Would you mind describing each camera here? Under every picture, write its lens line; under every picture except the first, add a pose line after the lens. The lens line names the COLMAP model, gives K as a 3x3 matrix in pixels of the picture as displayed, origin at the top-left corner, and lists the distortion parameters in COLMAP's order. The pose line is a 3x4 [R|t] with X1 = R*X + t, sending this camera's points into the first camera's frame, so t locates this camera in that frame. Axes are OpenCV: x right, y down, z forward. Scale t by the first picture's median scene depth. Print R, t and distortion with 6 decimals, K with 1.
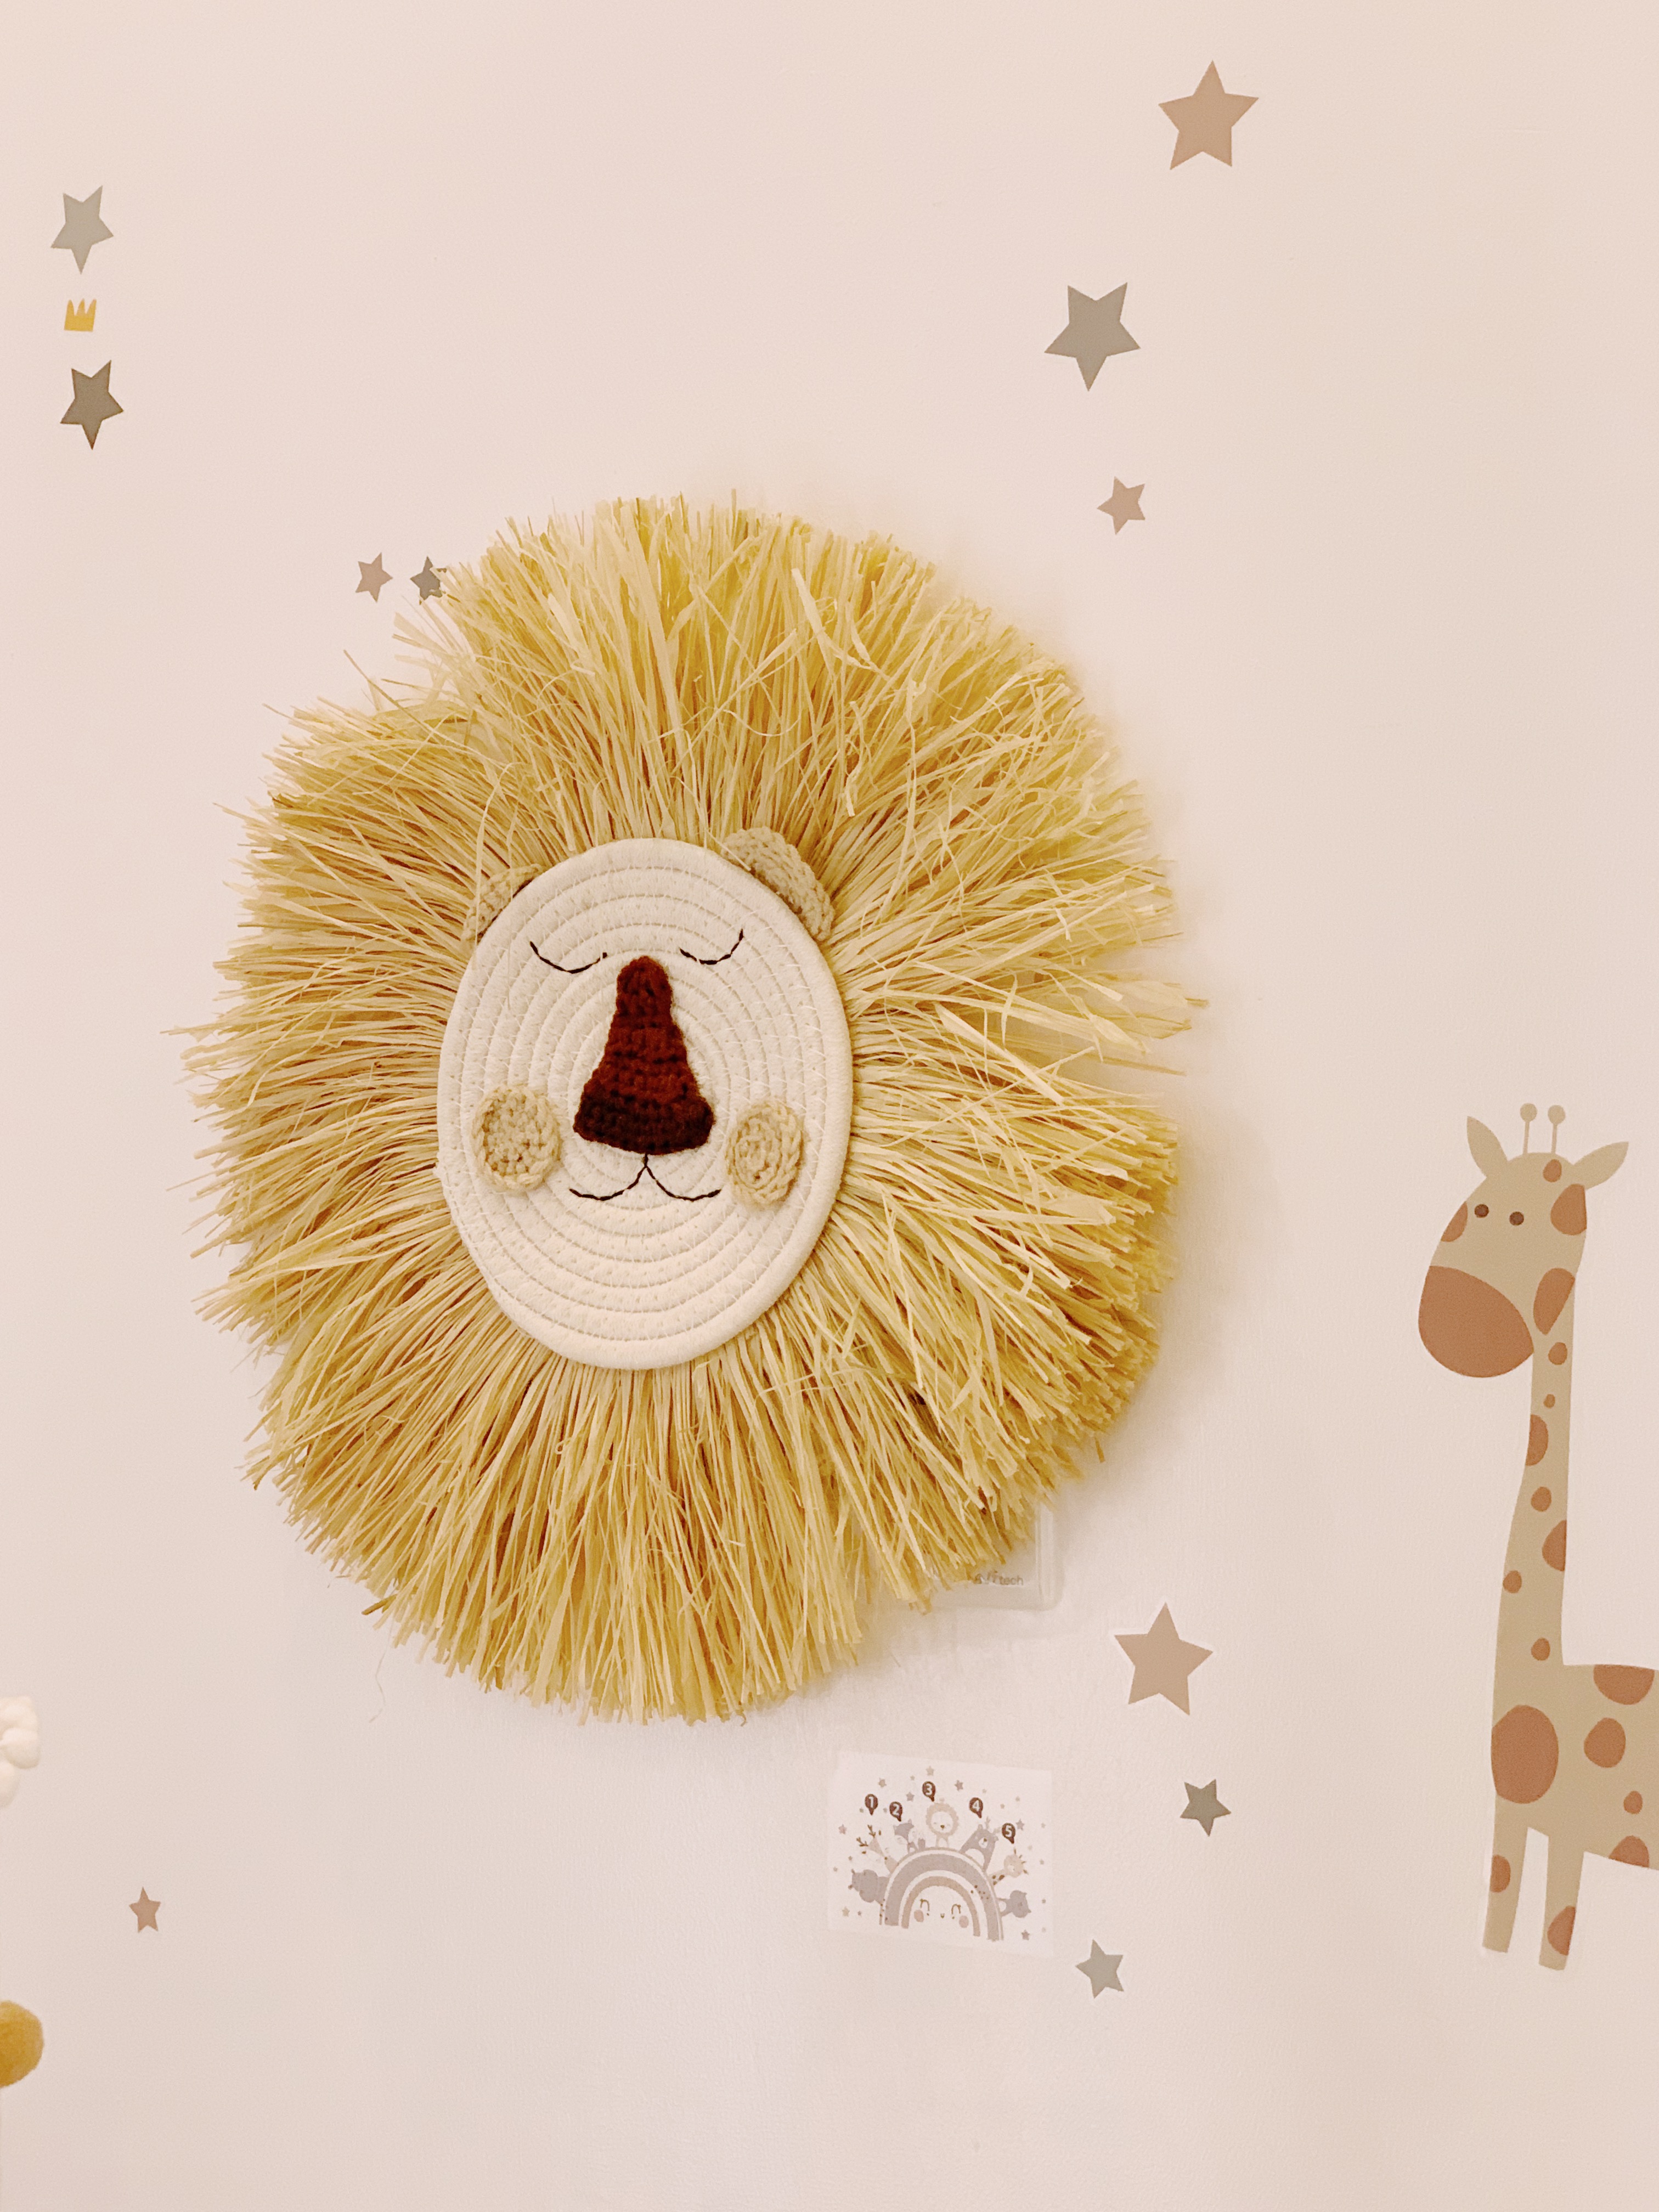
lens RADIAL K [[3311.8, 0, 842.3], [0, 3311.8, 1120.4], [0, 0, 1]] dist [0.040612, 0.156749]
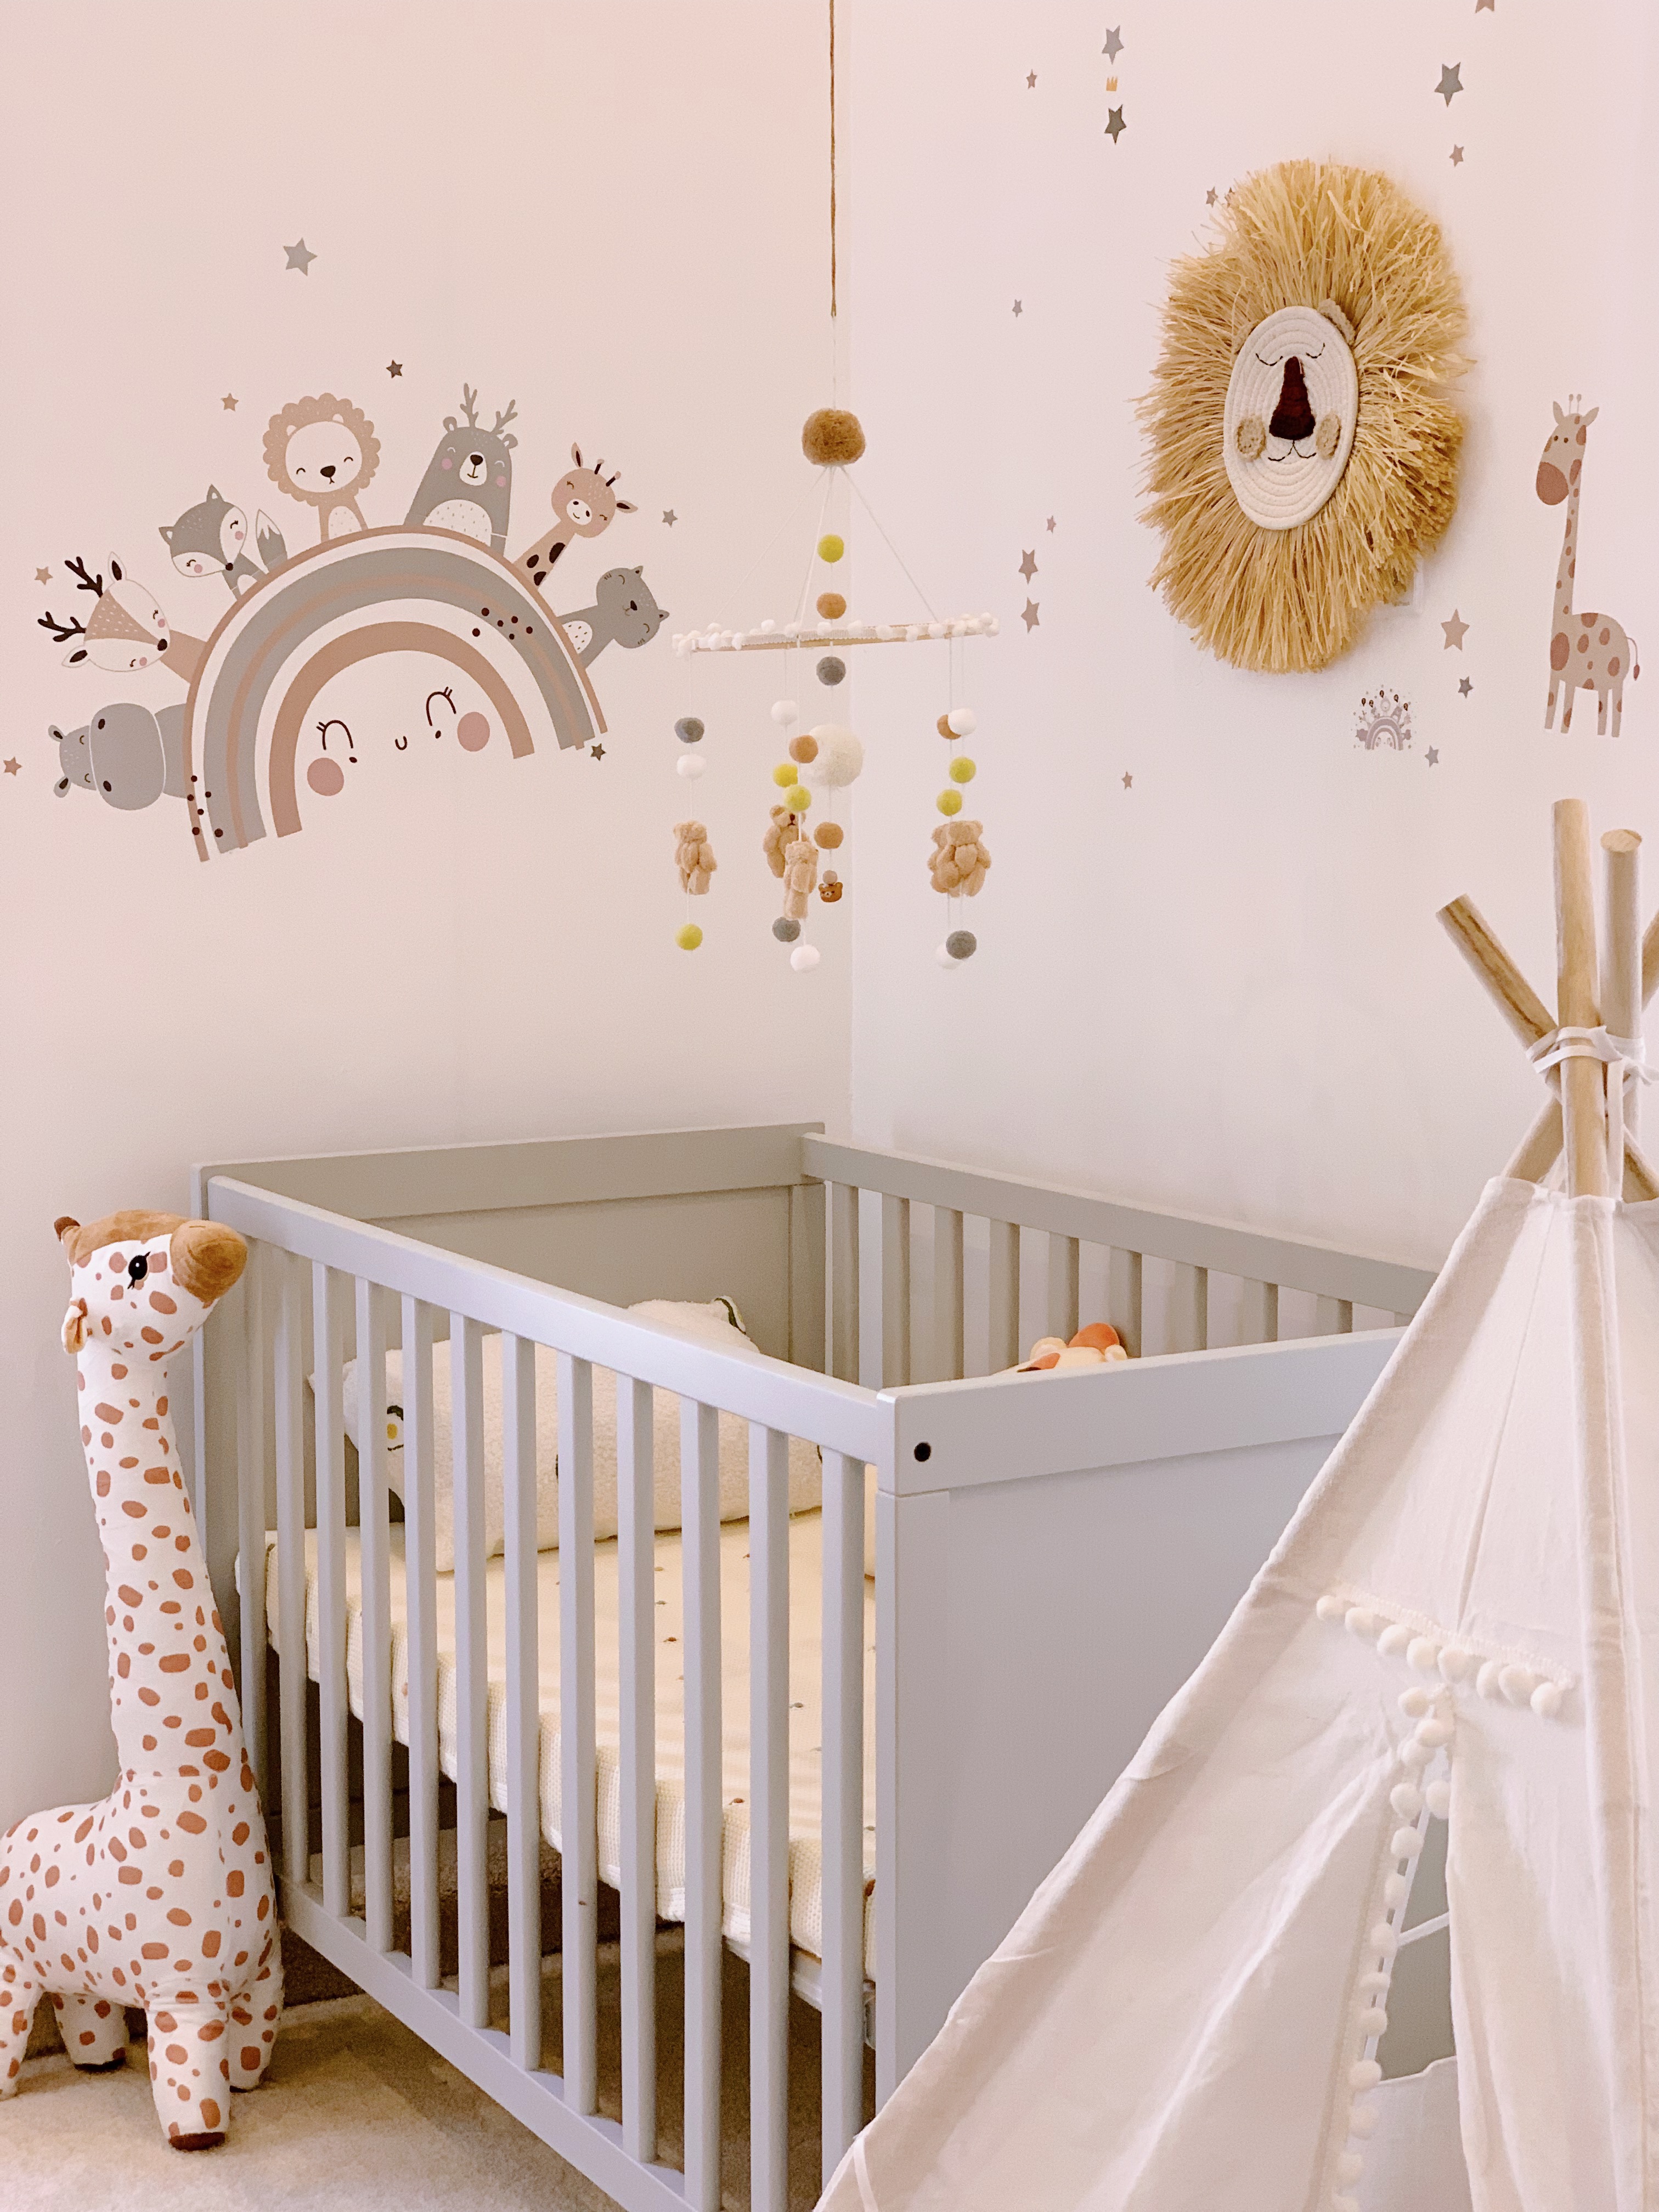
lens RADIAL K [[3311.8, 0, 842.3], [0, 3311.8, 1120.4], [0, 0, 1]] dist [0.040612, 0.156749]
pose [[0.896053, 0.056860, -0.440291, 0.770113], [0.006322, 0.990029, 0.140720, 0.164315], [0.443903, -0.128877, 0.886759, -1.415169]]
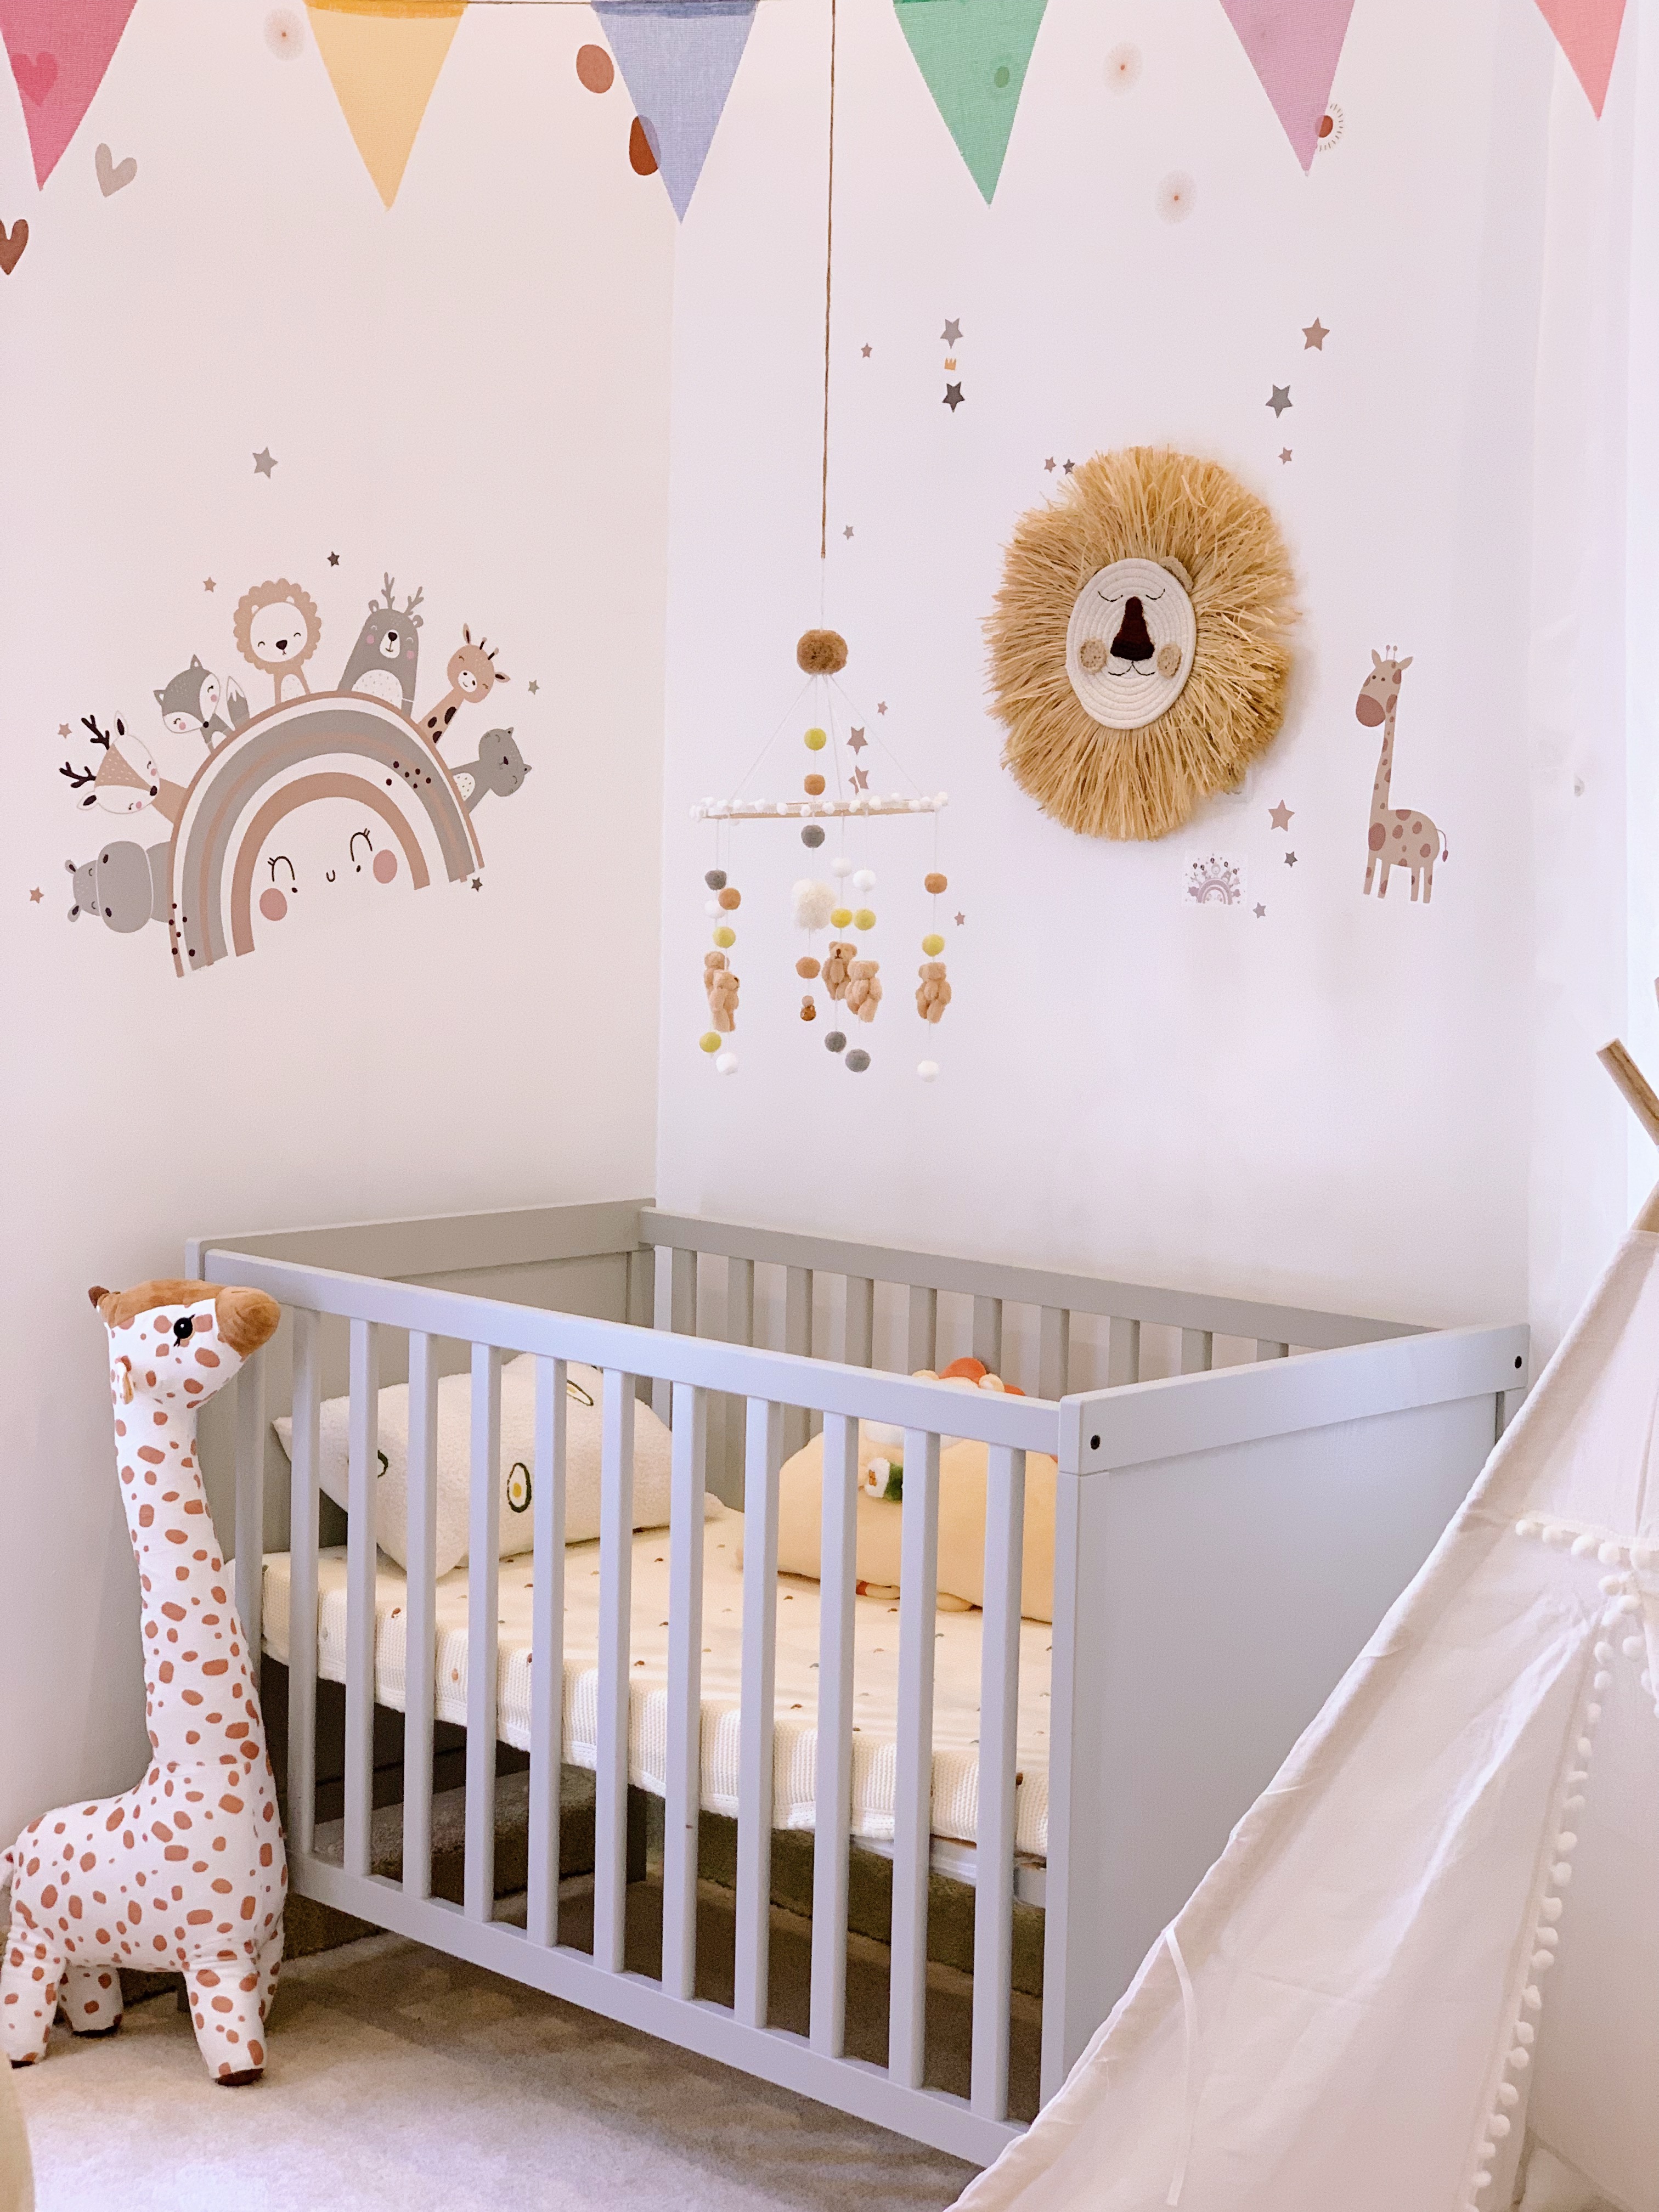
lens RADIAL K [[3325.6, 0, 829.5], [0, 3325.6, 1106.0], [0, 0, 1]] dist [0.002675, 0.529313]
pose [[0.982110, 0.043136, -0.183301, 0.259884], [-0.022420, 0.993271, 0.113619, 0.079462], [0.186968, -0.107476, 0.976469, -2.216379]]
